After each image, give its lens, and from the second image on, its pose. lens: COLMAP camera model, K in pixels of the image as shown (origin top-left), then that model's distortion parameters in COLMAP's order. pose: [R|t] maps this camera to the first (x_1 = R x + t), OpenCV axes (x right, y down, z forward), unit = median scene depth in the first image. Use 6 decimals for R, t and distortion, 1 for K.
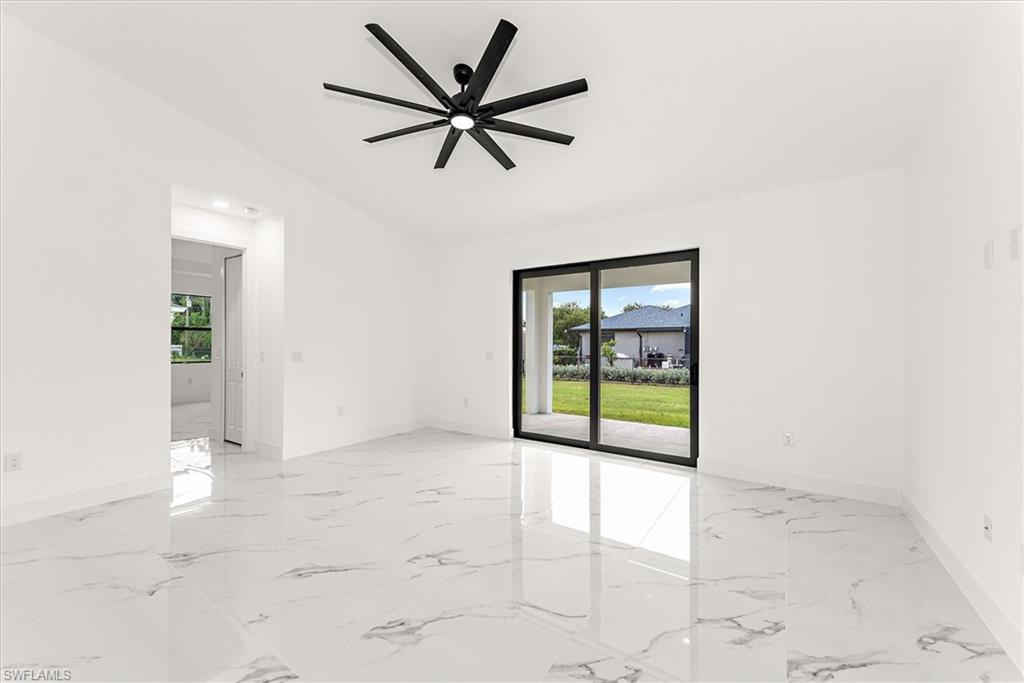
lens RADIAL K [[410.5, 0, 513.1], [0, 410.5, 341.5], [0, 0, 1]] dist [0.015101, -0.000164]
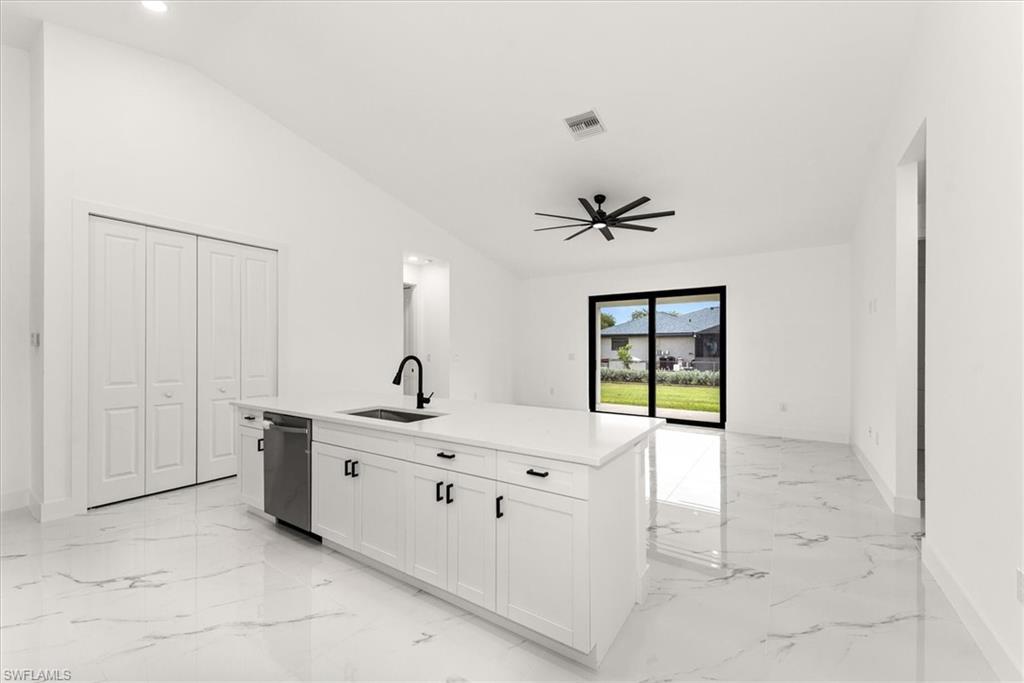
lens RADIAL K [[410.5, 0, 516.3], [0, 410.5, 346.5], [0, 0, 1]] dist [0.015101, -0.000164]
pose [[0.999991, -0.004077, -0.001362, -0.249360], [0.004078, 0.999991, 0.000716, -0.003017], [0.001359, -0.000722, 0.999999, -0.409030]]
